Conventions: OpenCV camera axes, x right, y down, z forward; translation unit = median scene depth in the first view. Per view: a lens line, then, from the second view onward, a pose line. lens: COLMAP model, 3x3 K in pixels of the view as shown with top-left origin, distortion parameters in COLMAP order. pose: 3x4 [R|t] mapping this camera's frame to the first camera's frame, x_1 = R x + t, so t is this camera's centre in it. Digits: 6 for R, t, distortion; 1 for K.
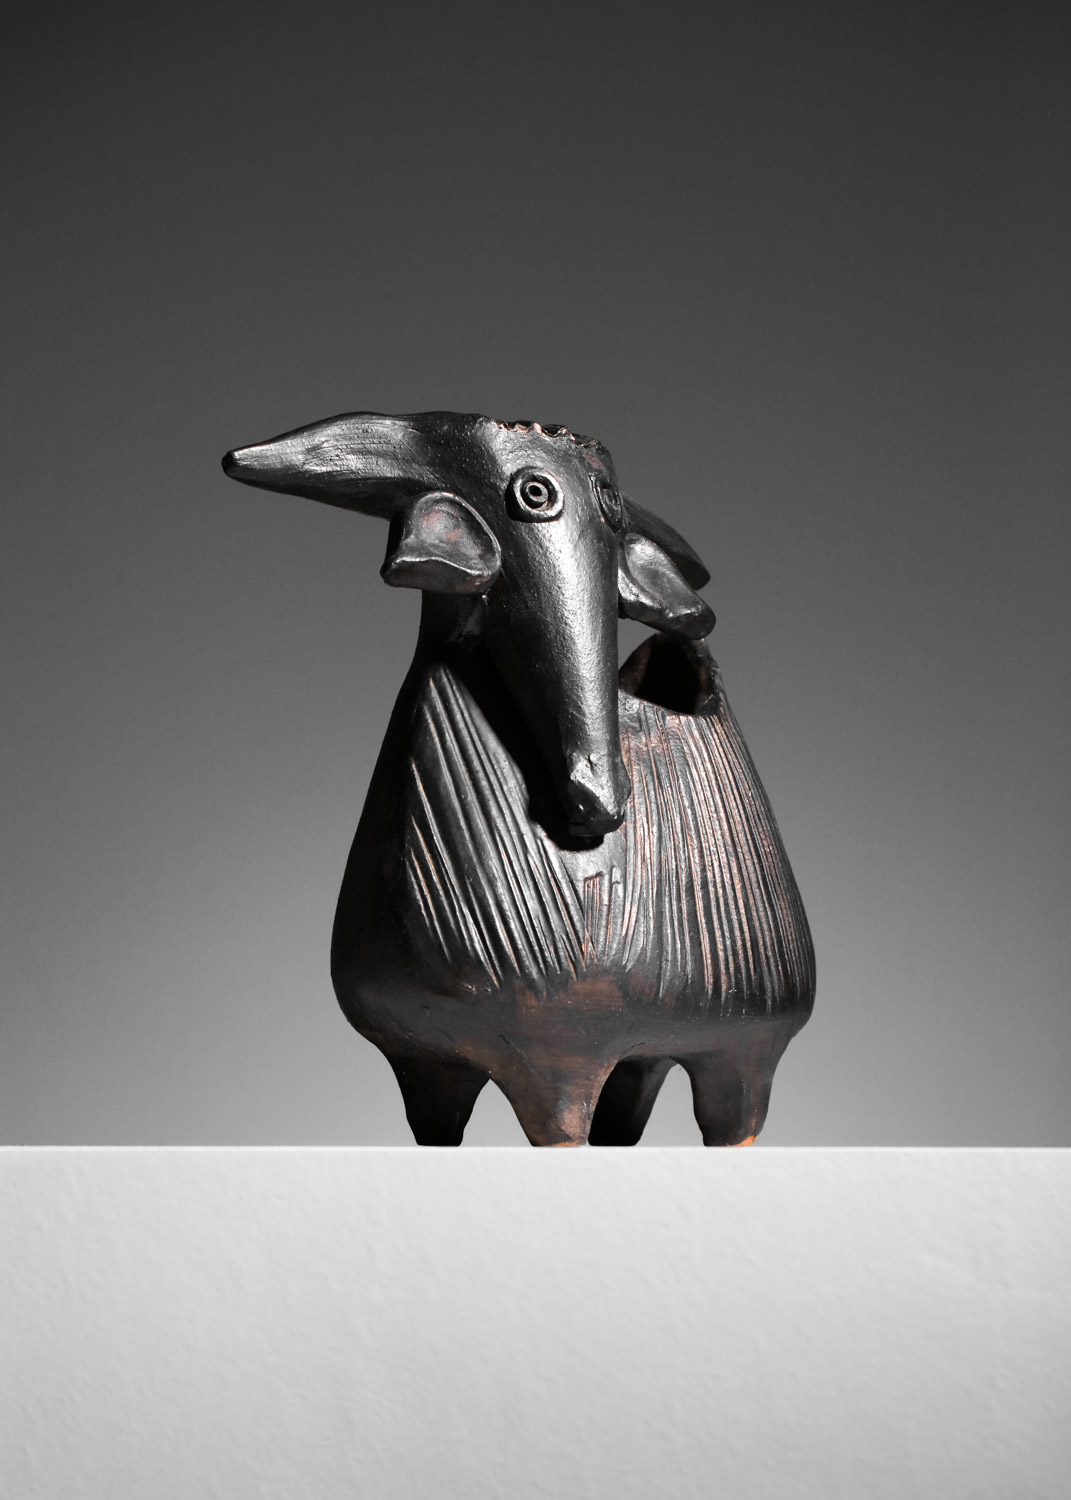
lens RADIAL K [[4988.8, 0, 535.5], [0, 4988.8, 750.0], [0, 0, 1]] dist [-0.173590, 4.437750]
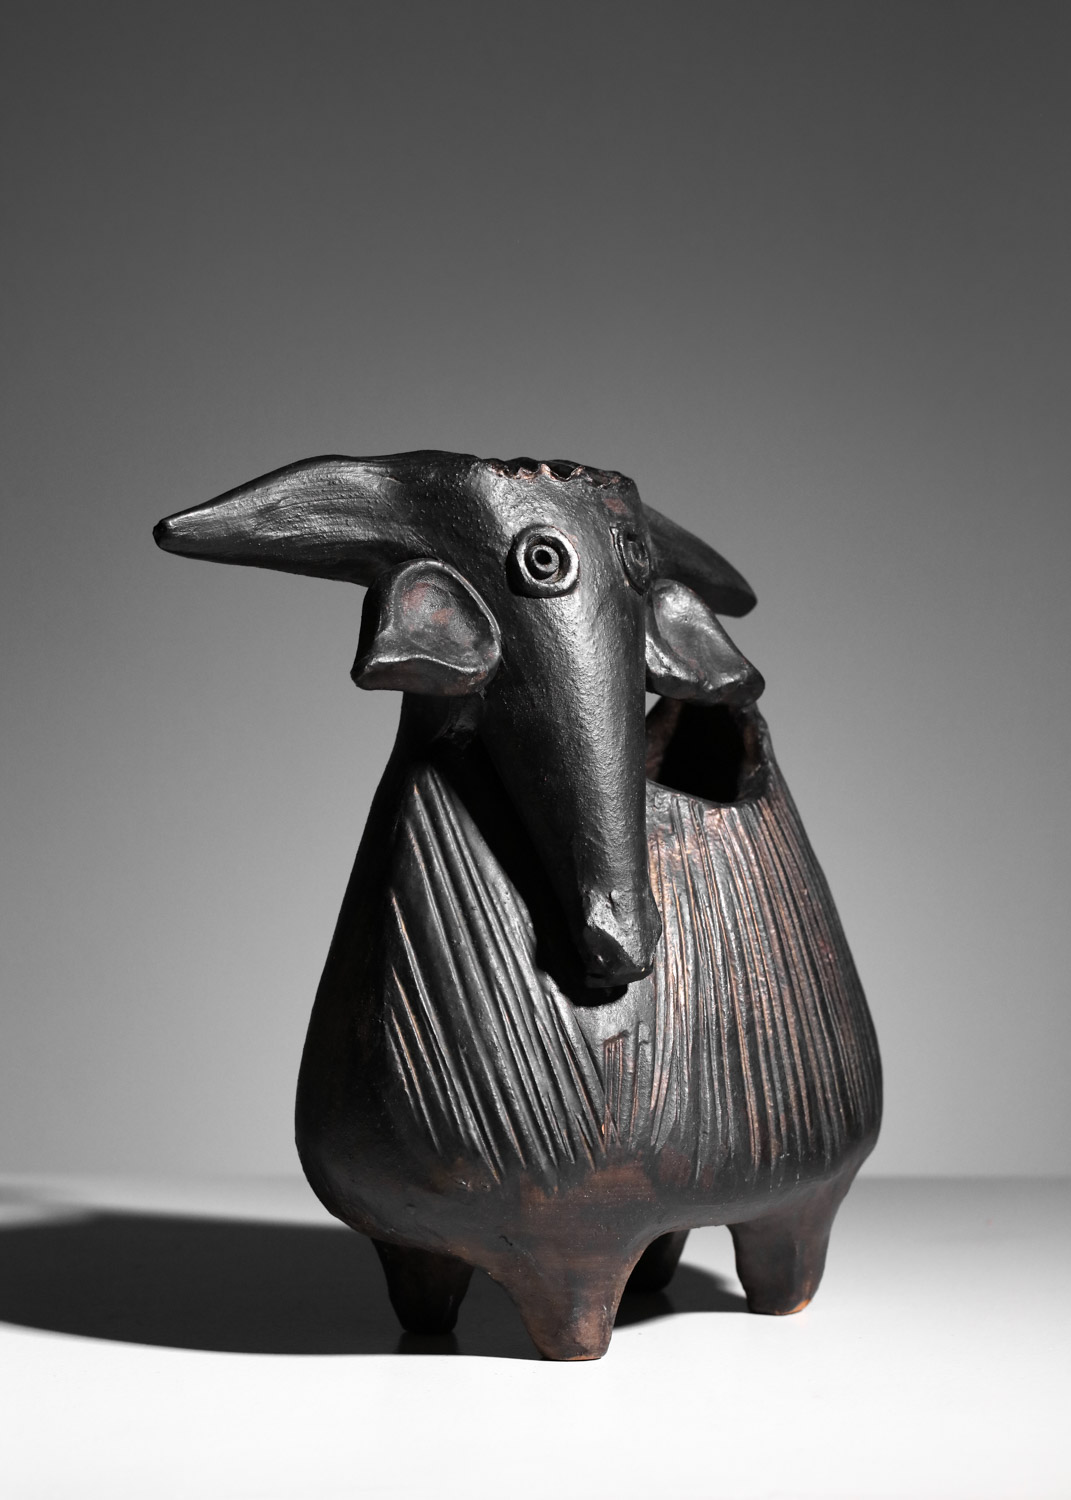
lens RADIAL K [[4988.8, 0, 535.5], [0, 4988.8, 750.0], [0, 0, 1]] dist [-0.173590, 4.437750]
pose [[0.999998, -0.001623, -0.001409, -0.000221], [0.001793, 0.991446, 0.130506, -0.126367], [0.001185, -0.130508, 0.991447, 0.196888]]
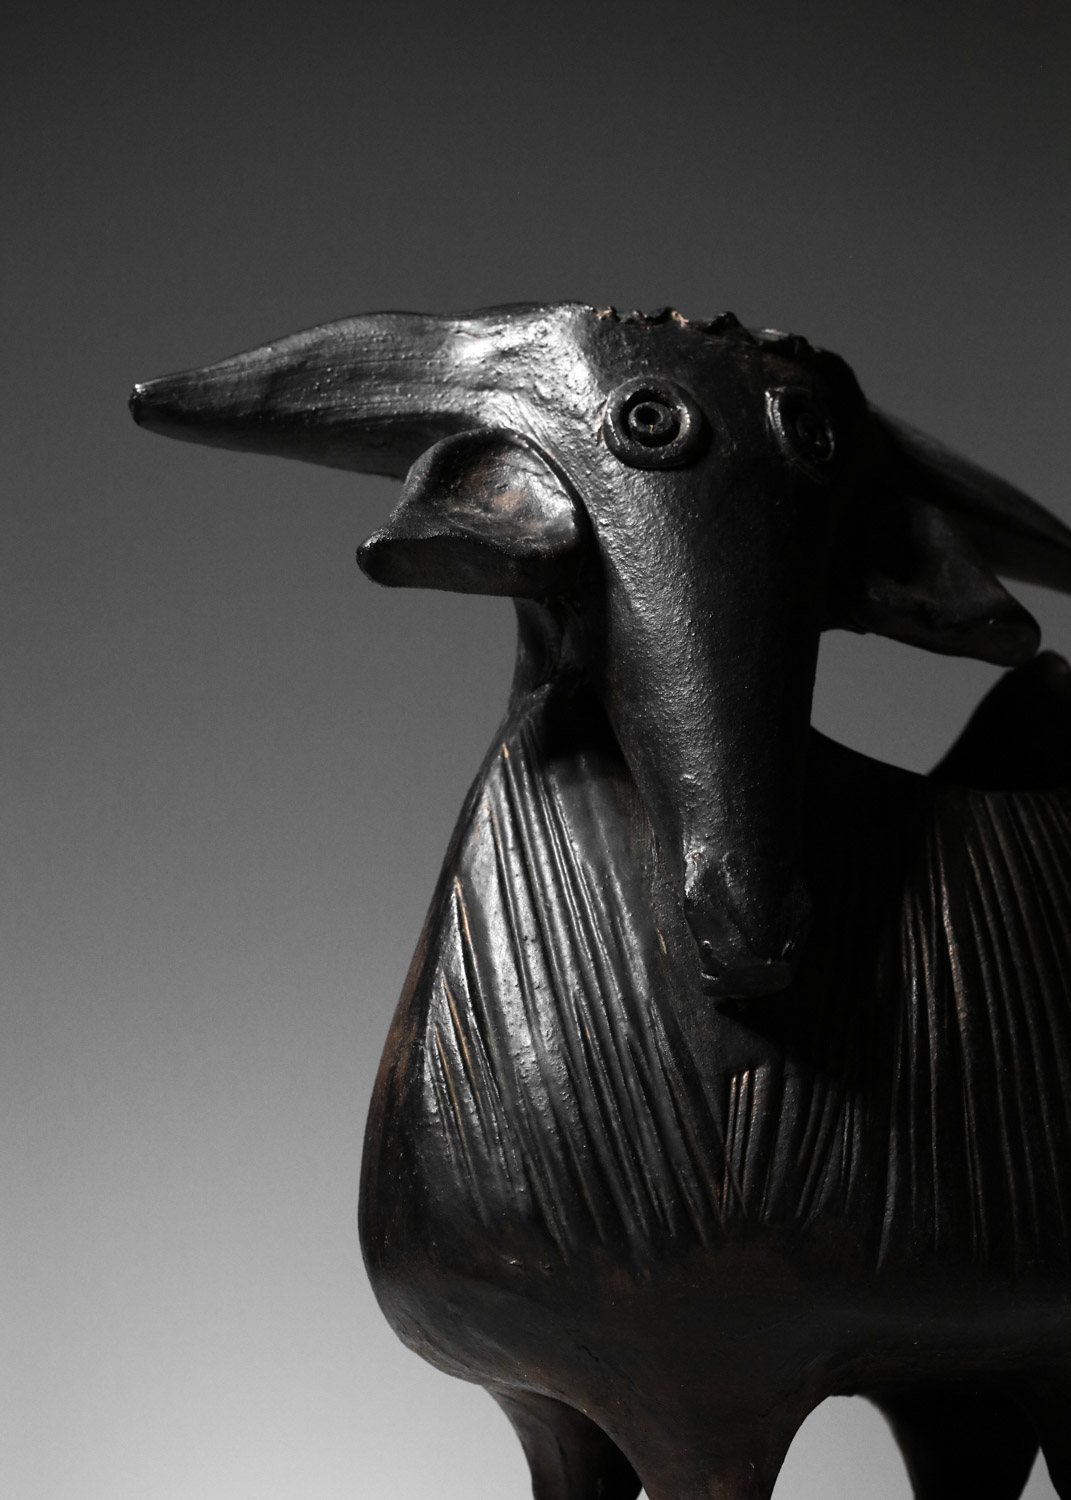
lens RADIAL K [[4988.8, 0, 535.5], [0, 4988.8, 750.0], [0, 0, 1]] dist [-0.173590, 4.437750]
pose [[0.943993, -0.058257, -0.324782, 0.176072], [0.036006, 0.996600, -0.074109, 0.030462], [0.327995, 0.058265, 0.942881, 0.443367]]
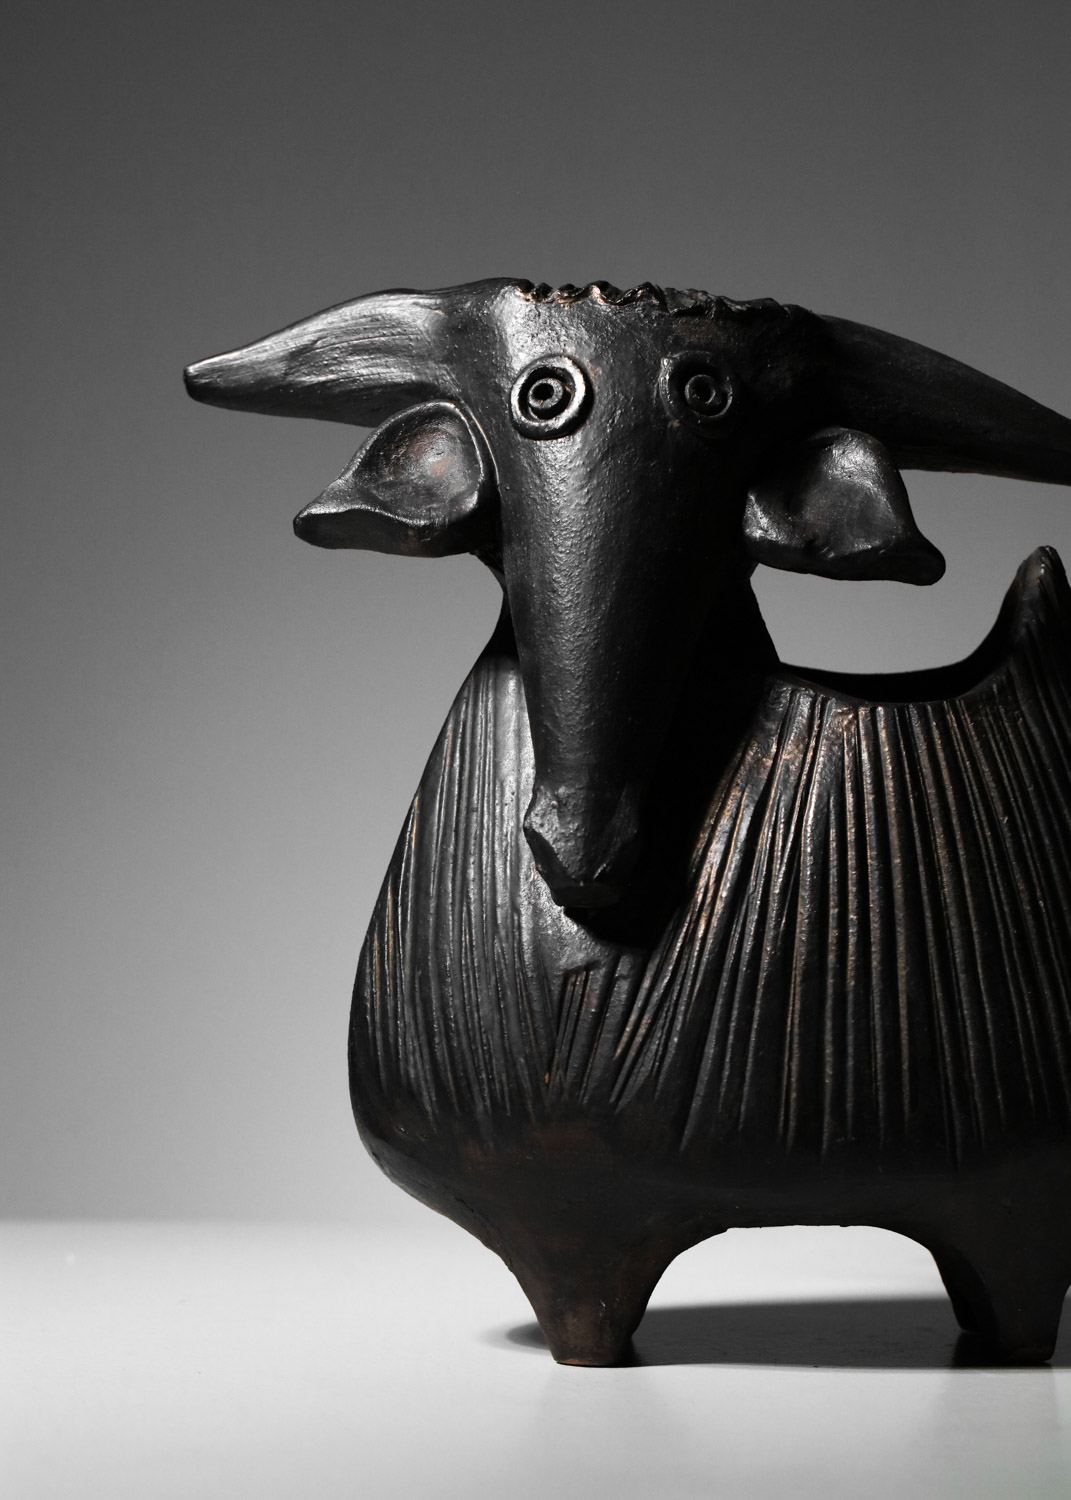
lens RADIAL K [[4988.8, 0, 535.5], [0, 4988.8, 750.0], [0, 0, 1]] dist [-0.173590, 4.437750]
pose [[0.689398, -0.001531, -0.724381, 0.488138], [0.055959, 0.997122, 0.051149, -0.038240], [0.722218, -0.075798, 0.687499, 0.532009]]
